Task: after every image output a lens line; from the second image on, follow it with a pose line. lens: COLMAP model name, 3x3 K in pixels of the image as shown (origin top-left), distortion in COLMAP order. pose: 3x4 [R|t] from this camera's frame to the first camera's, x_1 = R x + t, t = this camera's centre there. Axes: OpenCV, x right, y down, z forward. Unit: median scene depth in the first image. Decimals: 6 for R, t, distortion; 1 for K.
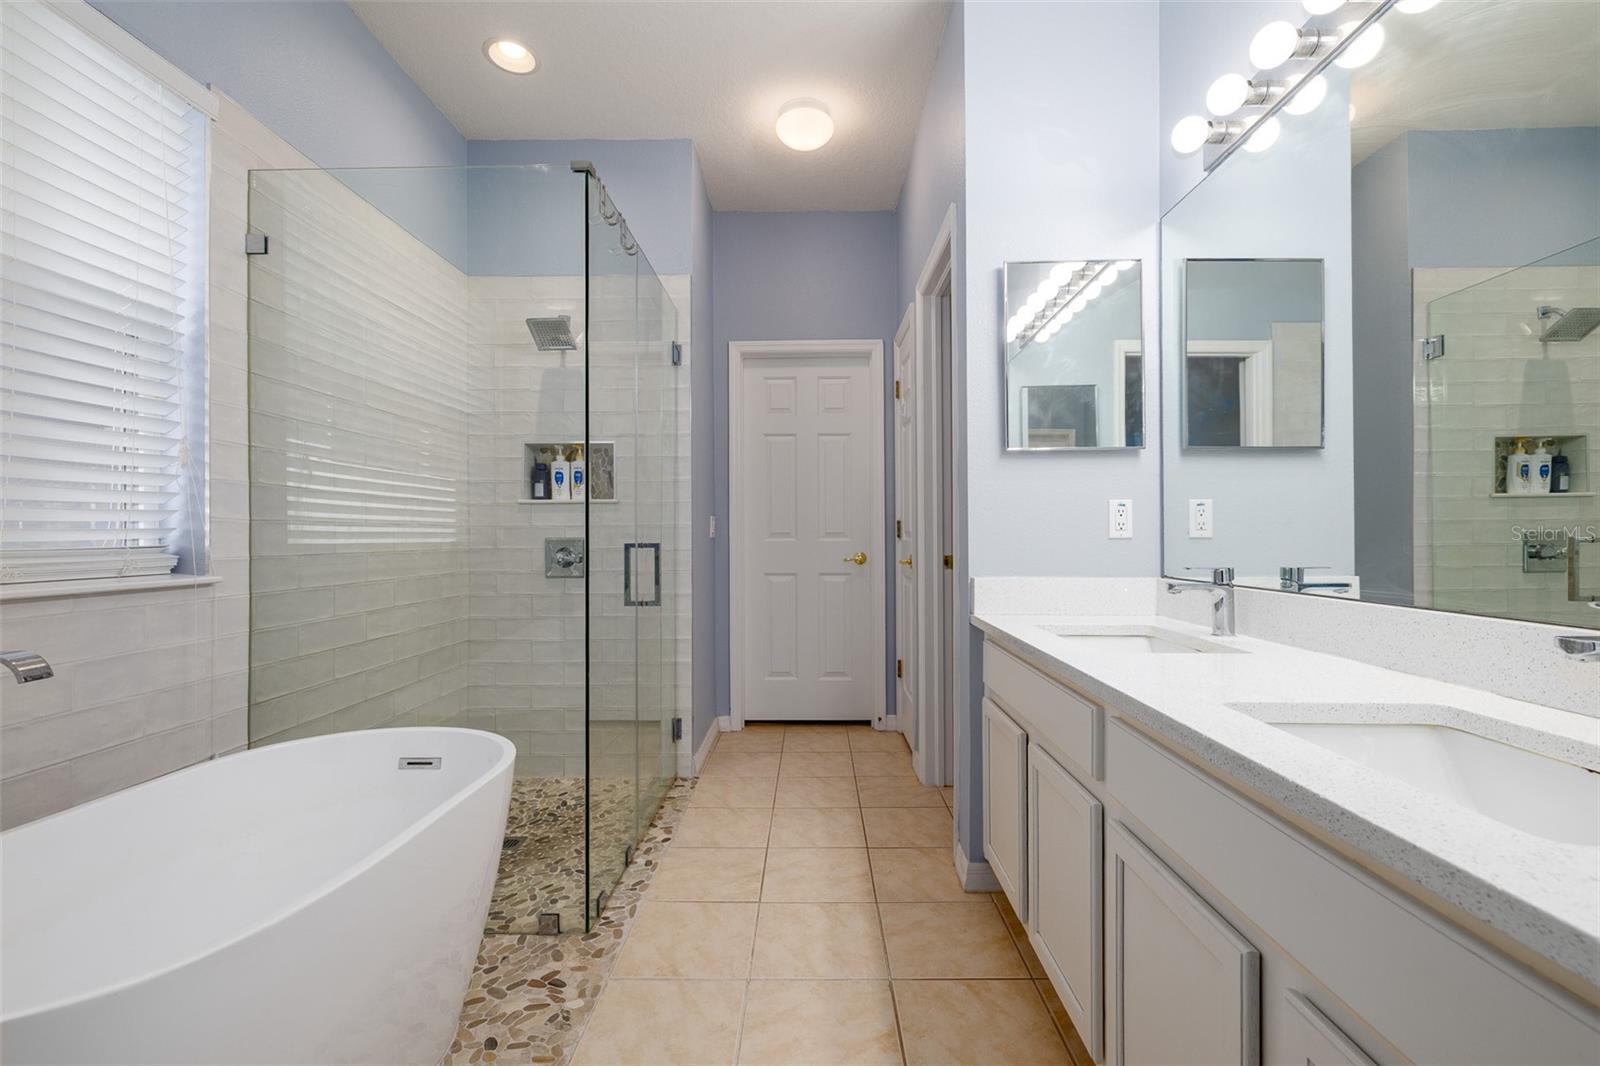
lens RADIAL K [[672.2, 0, 811.0], [0, 672.2, 534.4], [0, 0, 1]] dist [-0.002188, -0.000322]
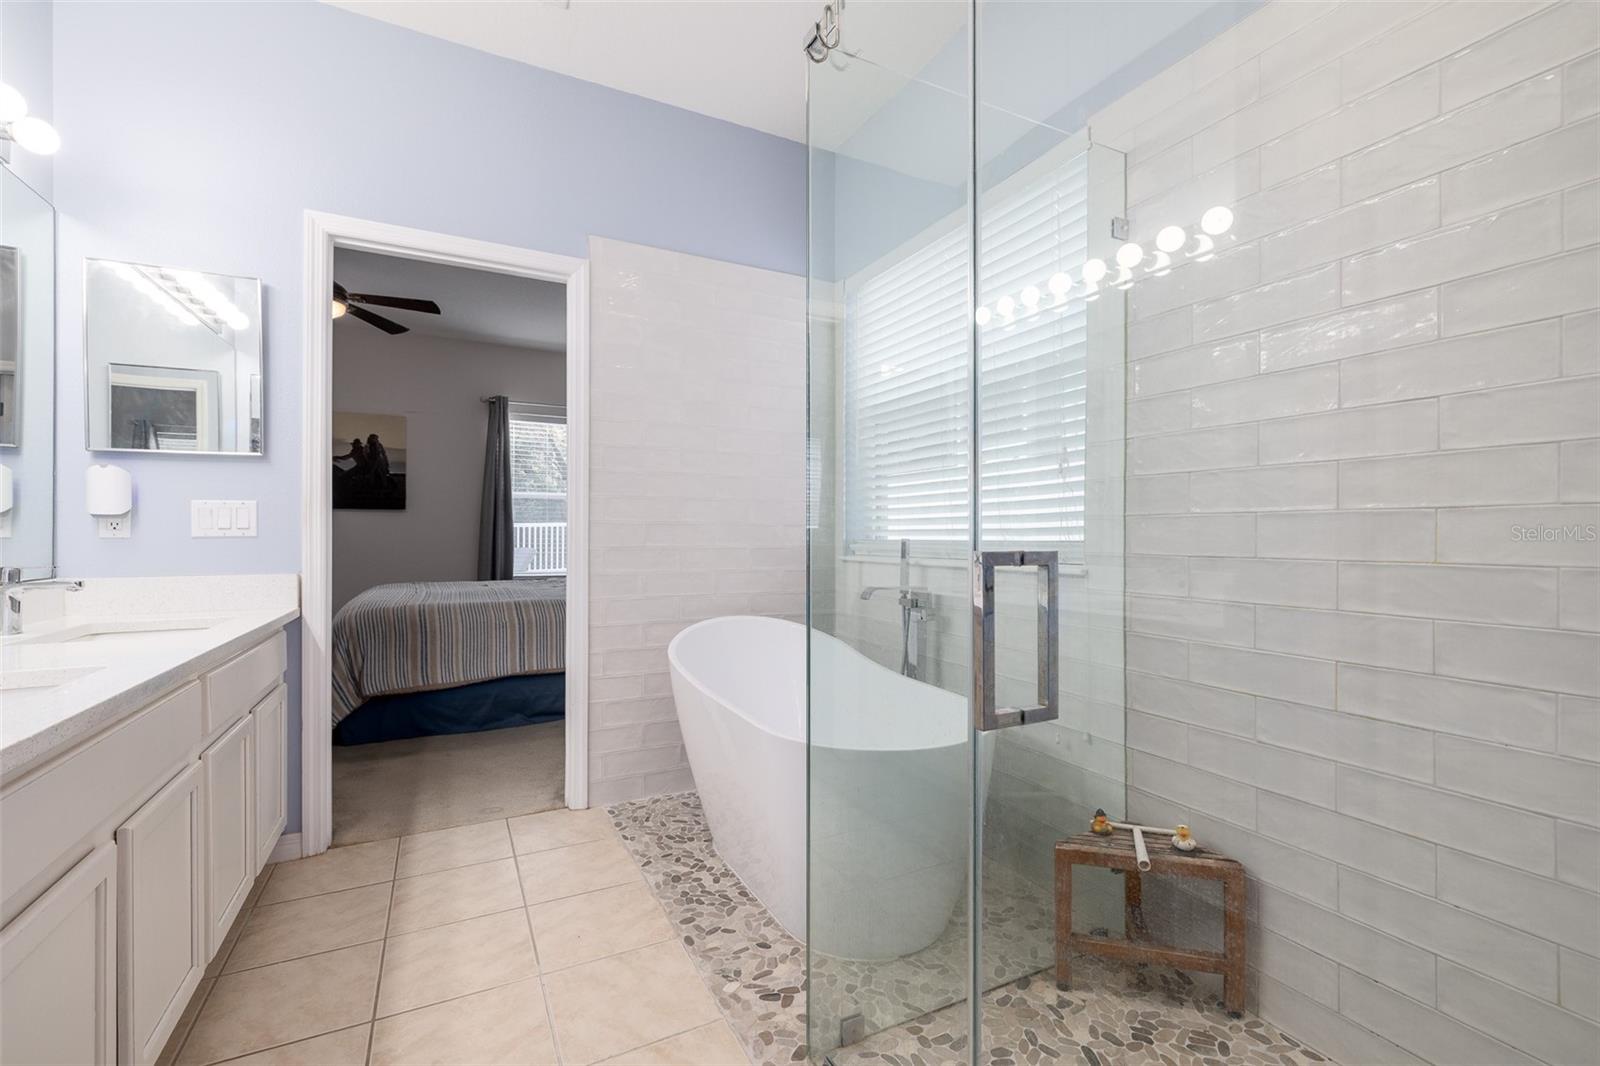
lens RADIAL K [[672.2, 0, 811.0], [0, 672.2, 534.4], [0, 0, 1]] dist [-0.002188, -0.000322]
pose [[-0.877480, 0.002177, -0.479608, 0.032555], [0.003240, 0.999994, -0.001389, 0.005555], [0.479602, -0.002773, -0.877481, 1.877852]]
